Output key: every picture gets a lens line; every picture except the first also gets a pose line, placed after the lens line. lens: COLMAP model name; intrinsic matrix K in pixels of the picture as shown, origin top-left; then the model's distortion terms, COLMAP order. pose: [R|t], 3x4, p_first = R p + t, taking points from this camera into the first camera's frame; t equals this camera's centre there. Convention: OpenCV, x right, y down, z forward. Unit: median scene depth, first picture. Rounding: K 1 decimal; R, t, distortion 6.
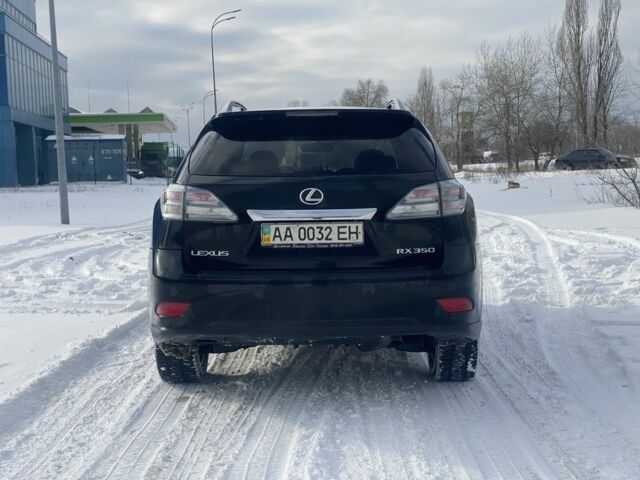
lens RADIAL K [[929.4, 0, 320.0], [0, 929.4, 240.0], [0, 0, 1]] dist [0.145036, -0.137754]
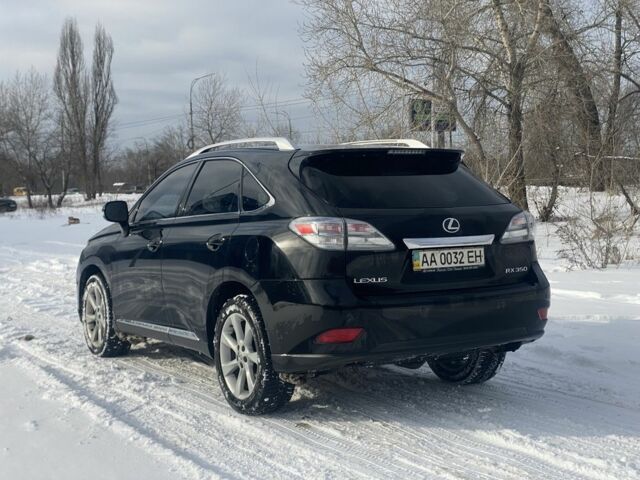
lens RADIAL K [[929.4, 0, 320.0], [0, 929.4, 240.0], [0, 0, 1]] dist [0.145036, -0.137754]
pose [[0.846928, -0.025288, 0.531106, -0.742906], [0.045691, 0.998635, -0.025312, -0.007637], [-0.529741, 0.045704, 0.846927, 0.123182]]
